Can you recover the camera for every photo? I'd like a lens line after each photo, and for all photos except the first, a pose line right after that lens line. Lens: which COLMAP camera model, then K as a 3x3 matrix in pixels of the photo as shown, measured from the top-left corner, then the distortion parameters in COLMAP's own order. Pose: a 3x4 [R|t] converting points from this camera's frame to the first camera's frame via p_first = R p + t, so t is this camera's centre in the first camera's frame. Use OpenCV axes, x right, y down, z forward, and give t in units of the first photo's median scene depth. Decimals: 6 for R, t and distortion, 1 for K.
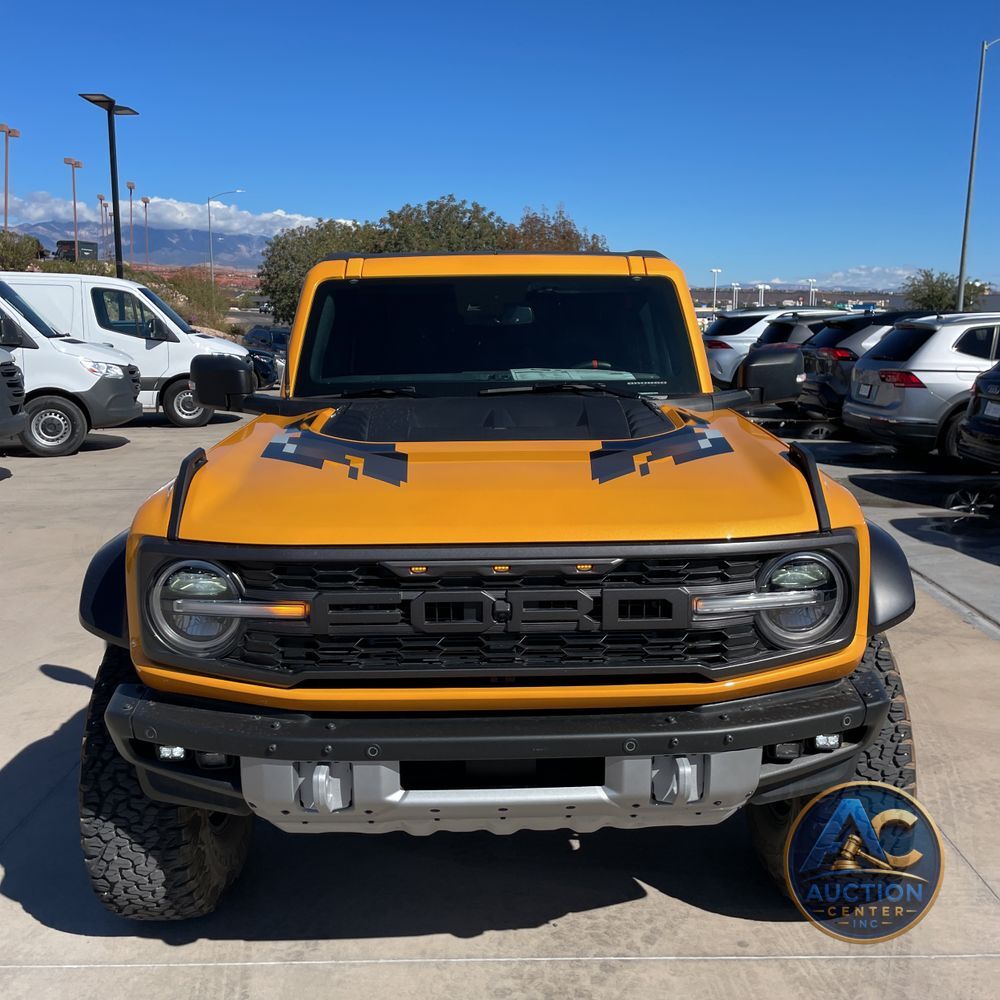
lens RADIAL K [[1007.5, 0, 509.6], [0, 1007.5, 498.4], [0, 0, 1]] dist [0.104628, -0.122981]
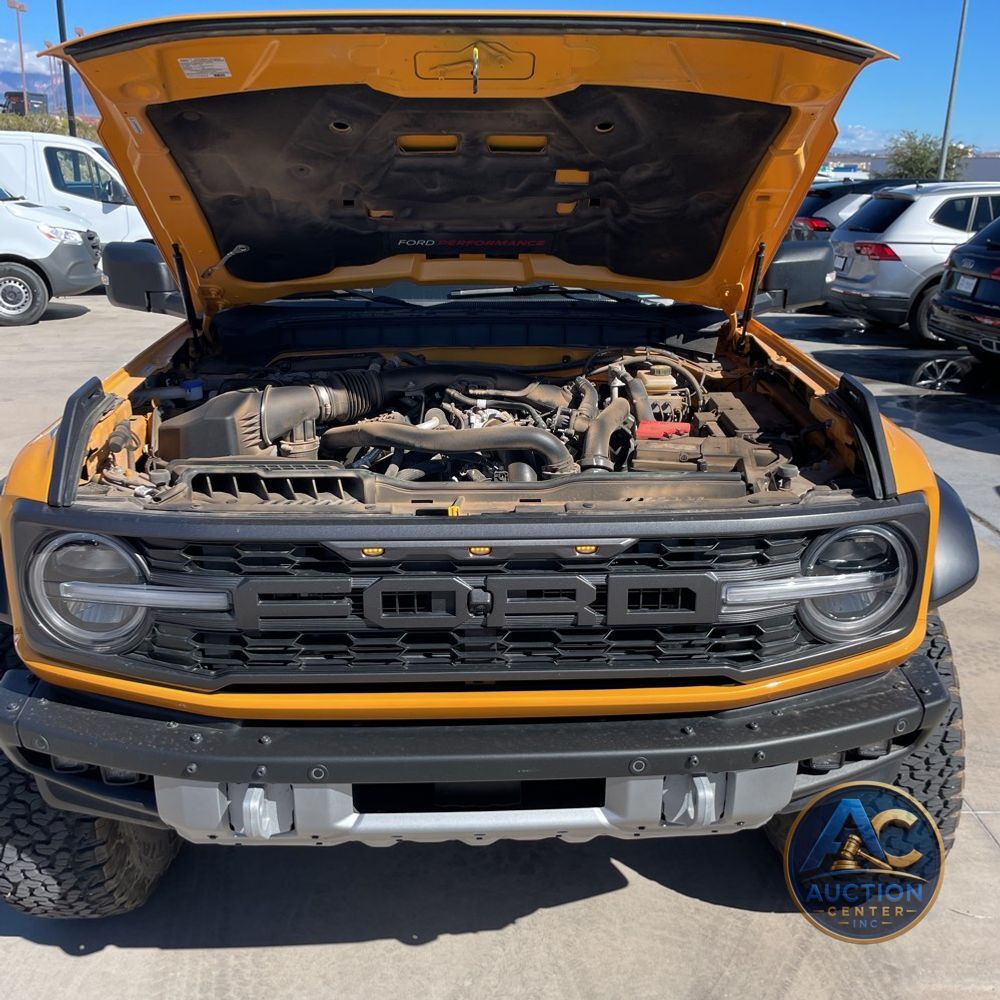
lens RADIAL K [[993.5, 0, 499.2], [0, 993.5, 507.7], [0, 0, 1]] dist [0.097034, -0.090626]
pose [[0.999820, 0.004790, 0.018332, -0.006887], [-0.007230, 0.990762, 0.135423, -0.064443], [-0.017514, -0.135531, 0.990618, 0.235957]]
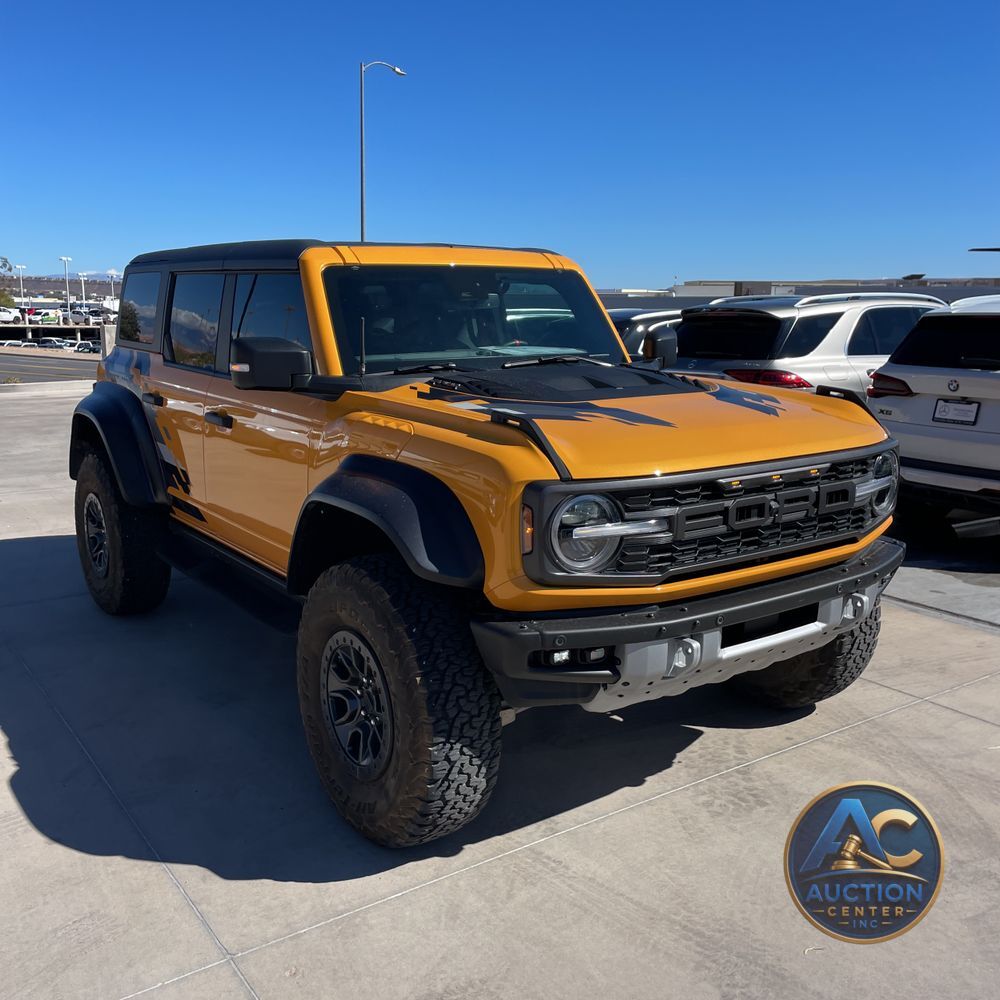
lens RADIAL K [[1007.5, 0, 509.6], [0, 1007.5, 498.4], [0, 0, 1]] dist [0.104628, -0.122981]
pose [[0.822364, -0.100846, 0.559953, -1.074646], [0.097366, 0.994593, 0.036130, 0.010766], [-0.560568, 0.024808, 0.827737, 0.031791]]
